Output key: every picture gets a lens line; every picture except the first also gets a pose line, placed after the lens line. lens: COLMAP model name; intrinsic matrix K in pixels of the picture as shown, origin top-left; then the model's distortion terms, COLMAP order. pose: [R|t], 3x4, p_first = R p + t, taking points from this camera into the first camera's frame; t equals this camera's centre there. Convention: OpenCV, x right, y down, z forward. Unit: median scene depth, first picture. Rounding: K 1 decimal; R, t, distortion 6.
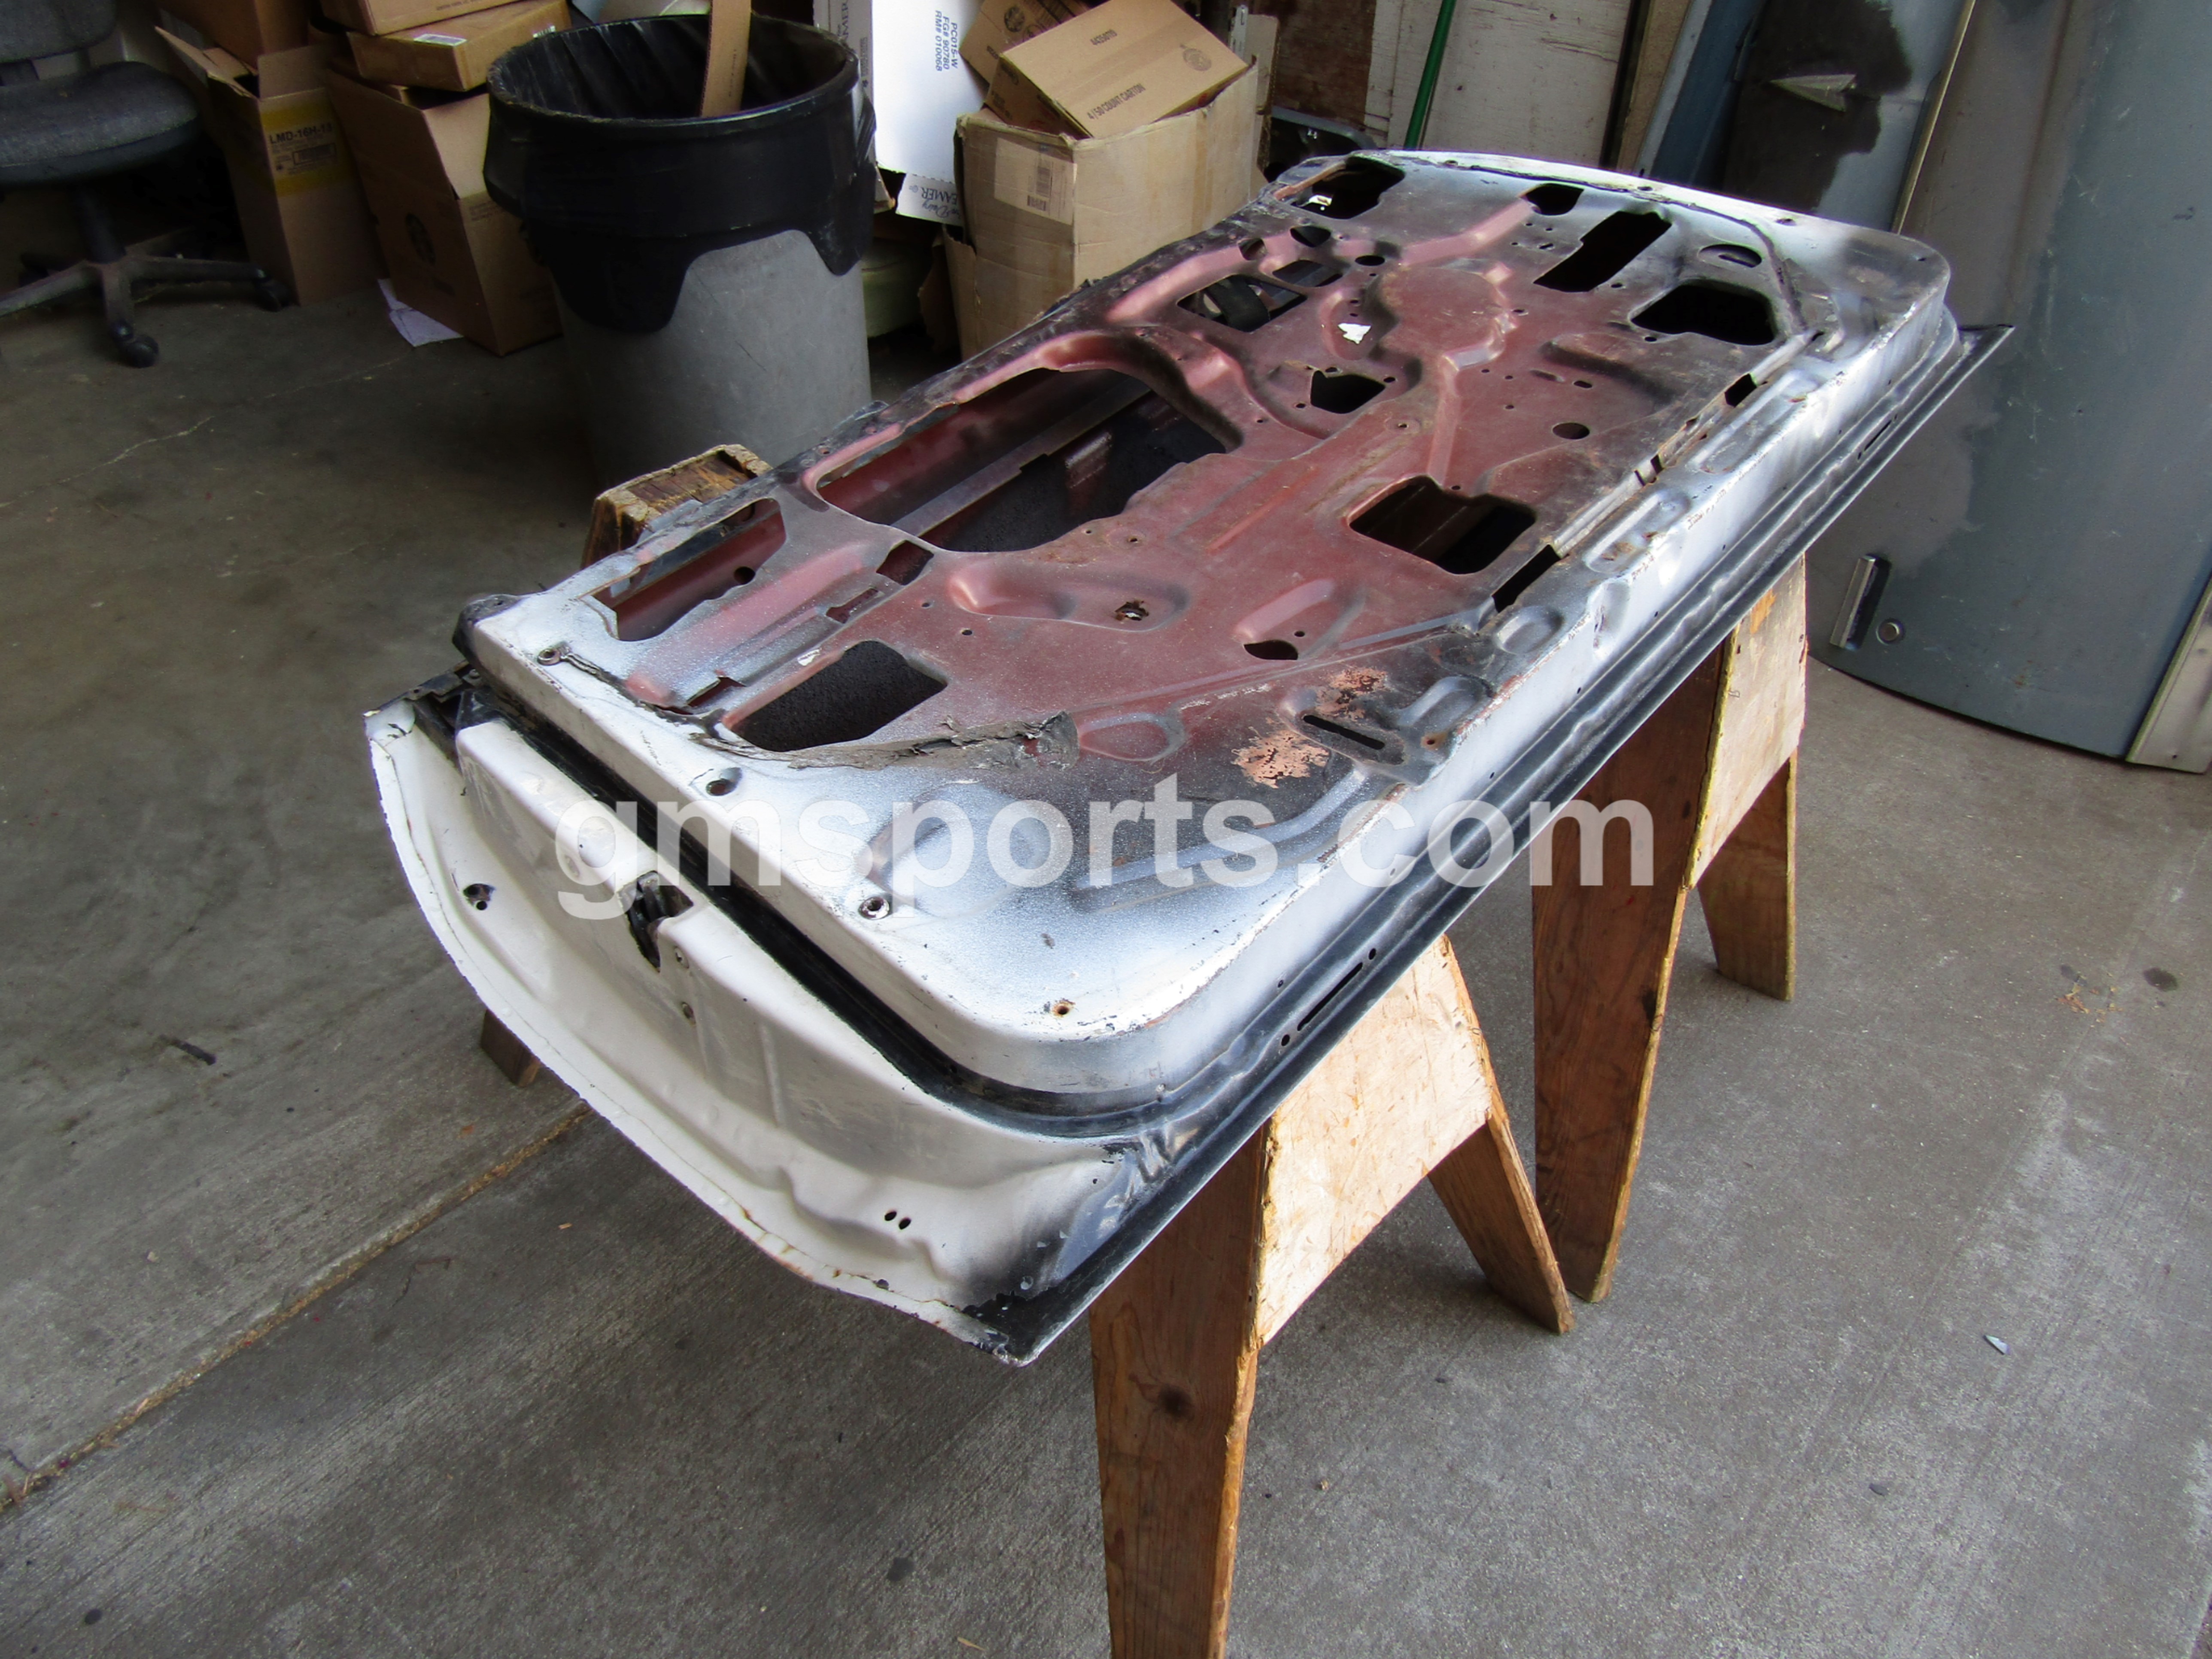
lens RADIAL K [[1559.2, 0, 1101.4], [0, 1559.2, 859.2], [0, 0, 1]] dist [-0.003114, -0.004499]
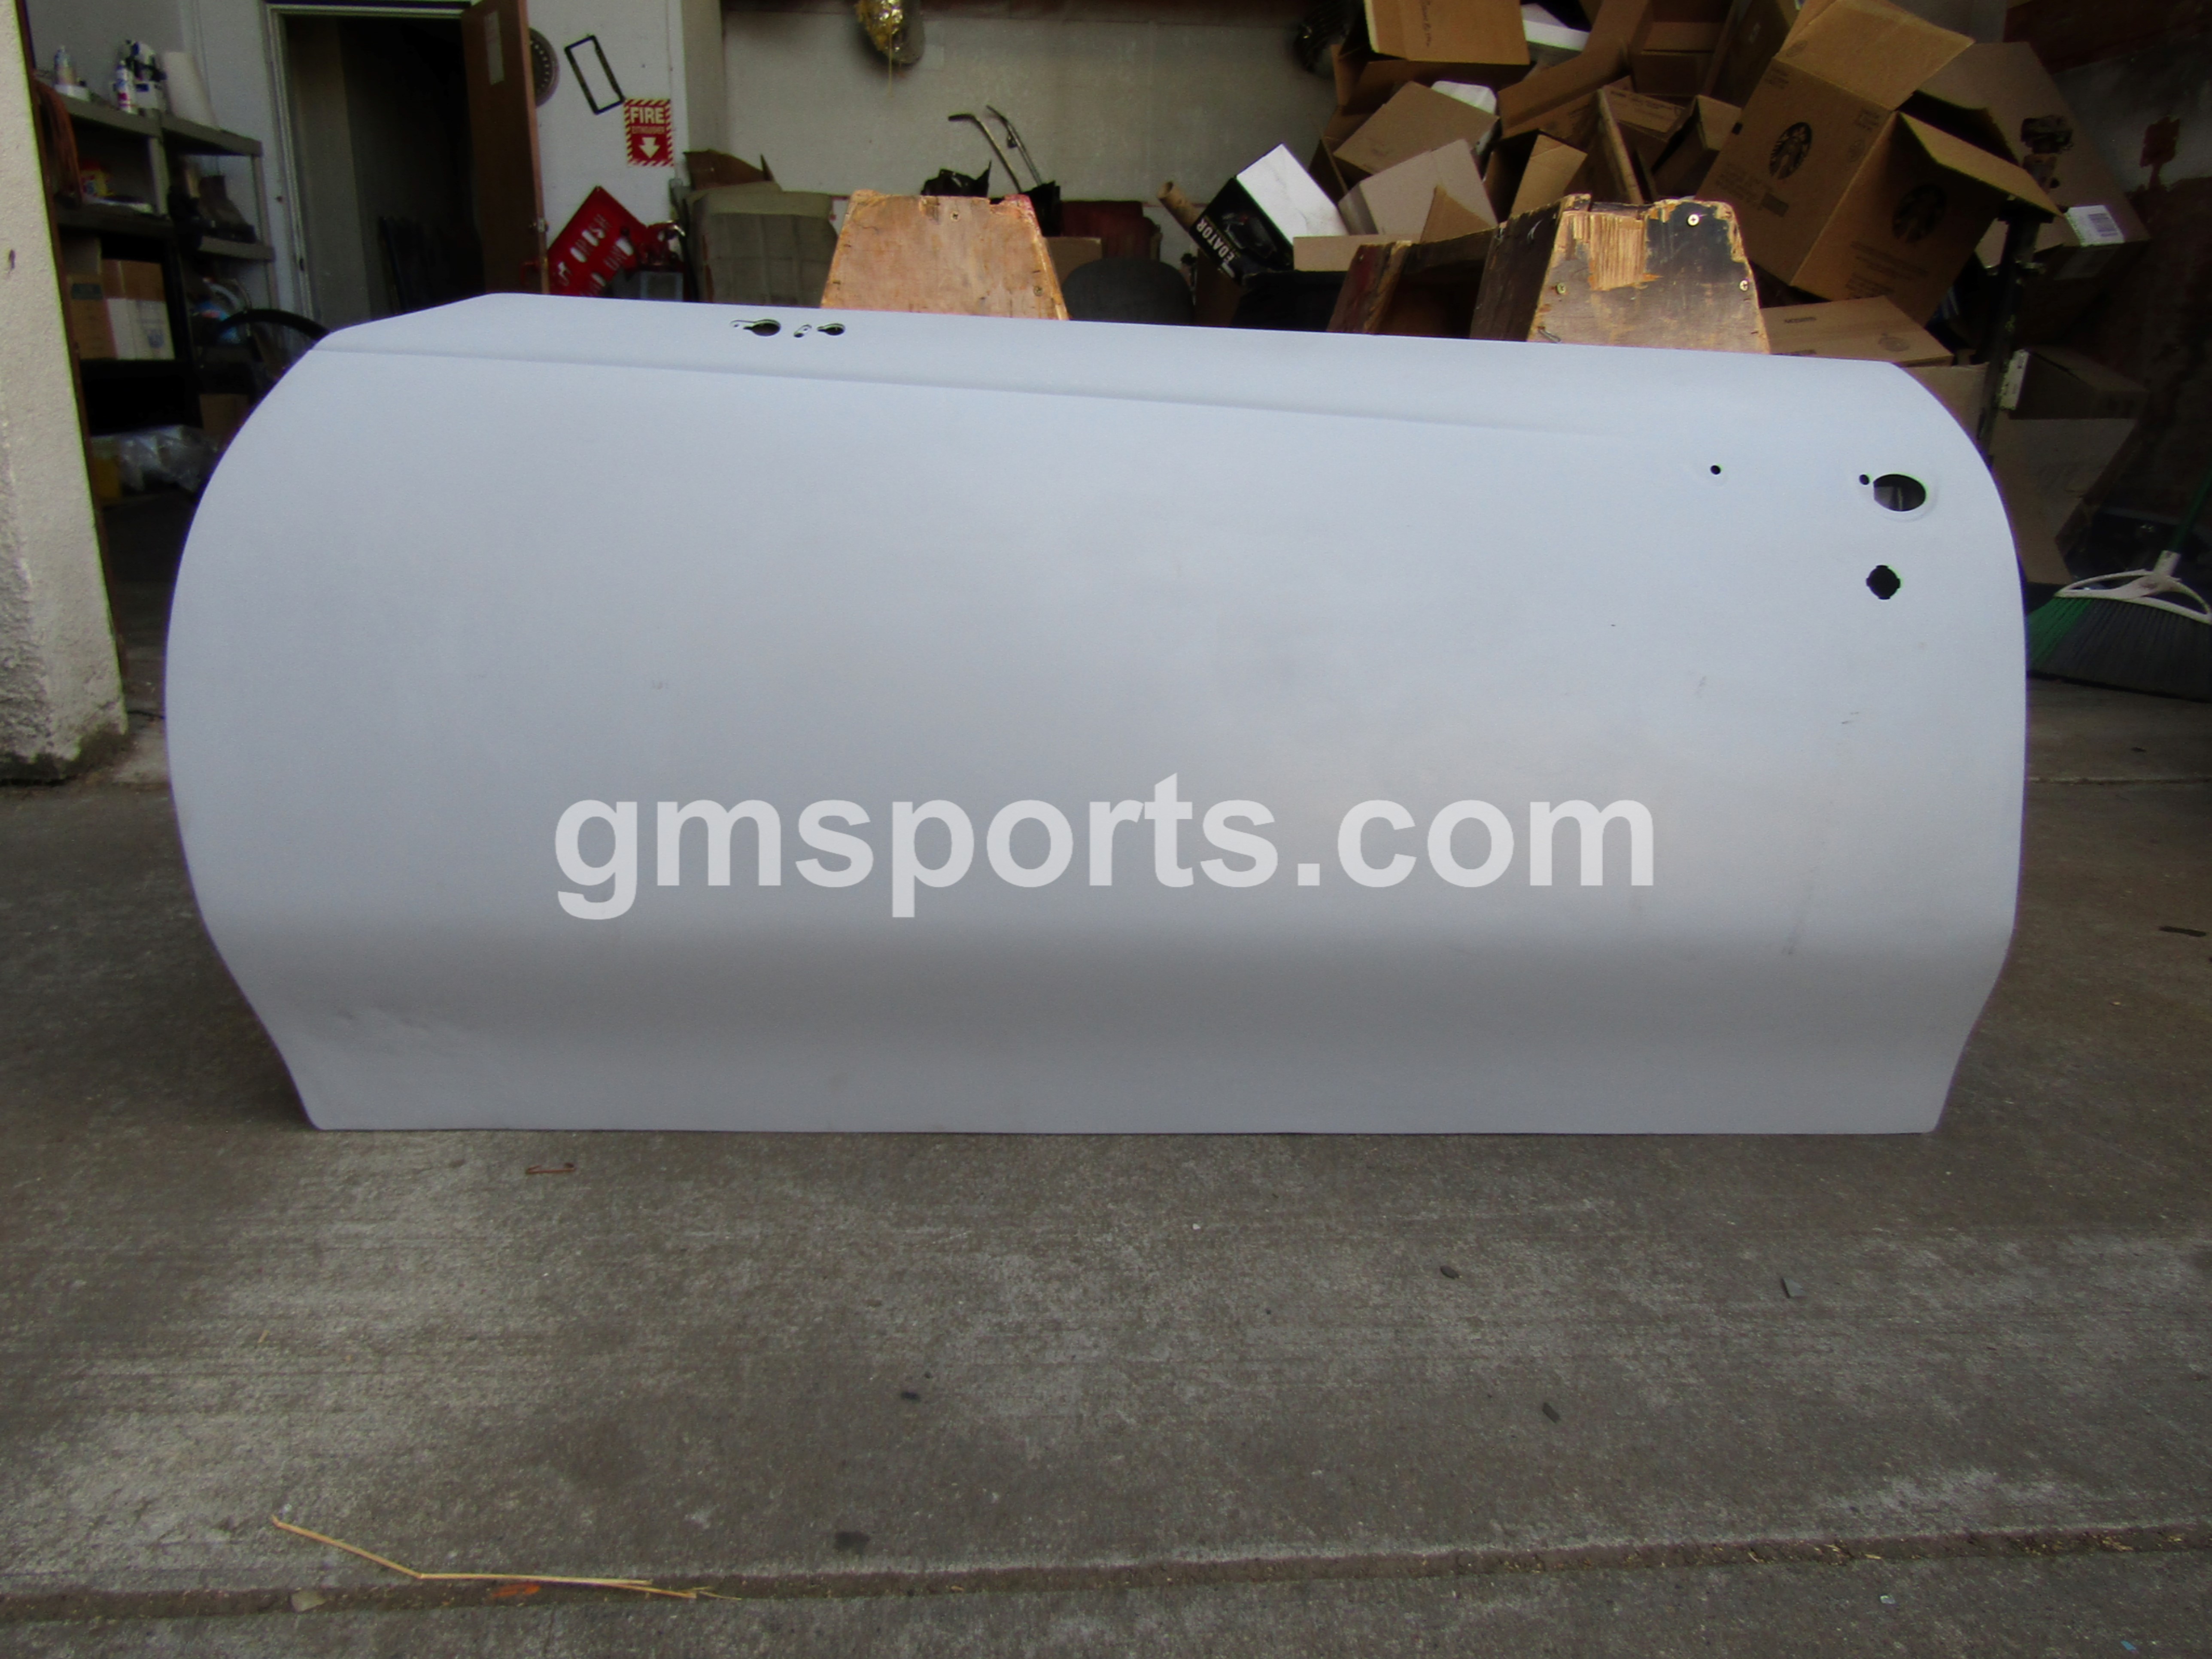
lens RADIAL K [[1559.2, 0, 1096.8], [0, 1559.2, 845.5], [0, 0, 1]] dist [-0.003114, -0.004499]
pose [[0.710303, 0.221339, -0.668191, 0.737511], [-0.482337, 0.844425, -0.233020, 0.433393], [0.512661, 0.487808, 0.706557, 0.265901]]
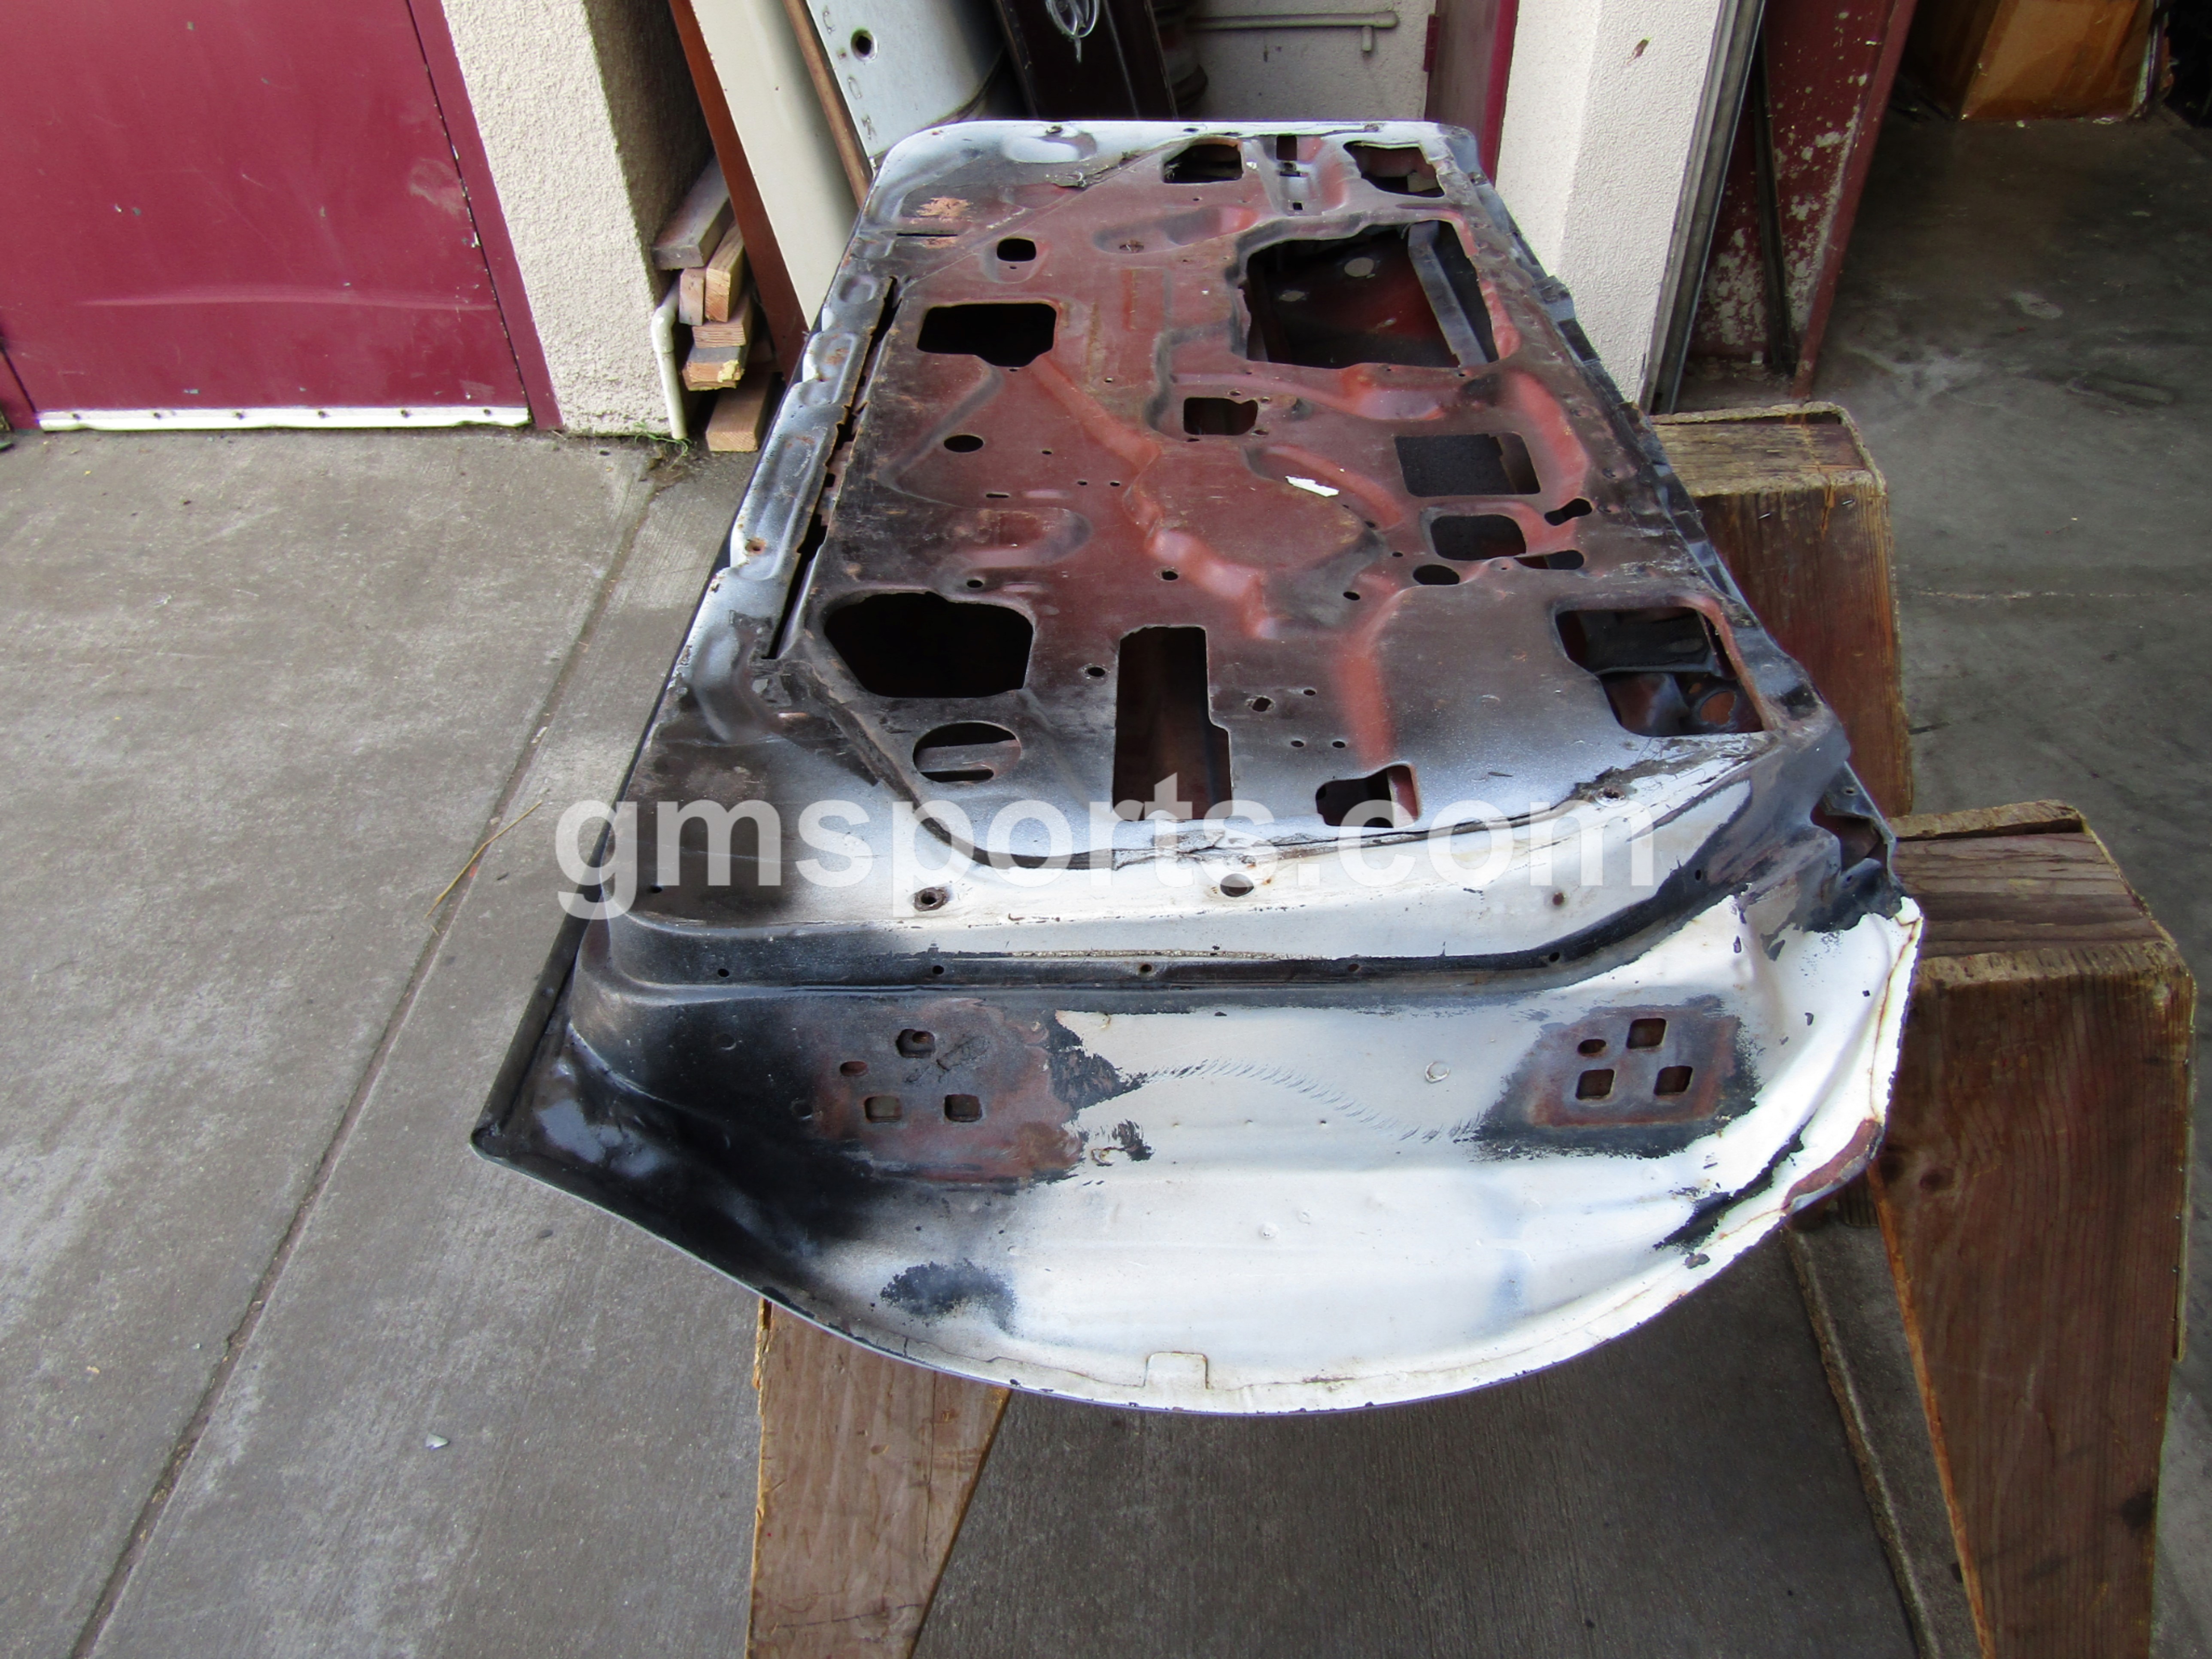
lens RADIAL K [[1559.2, 0, 1109.8], [0, 1559.2, 832.0], [0, 0, 1]] dist [-0.003114, -0.004499]
pose [[-0.774393, 0.431554, -0.462684, 0.515139], [-0.404375, 0.224851, 0.886523, -0.724105], [0.486617, 0.873615, 0.000387, 0.841689]]
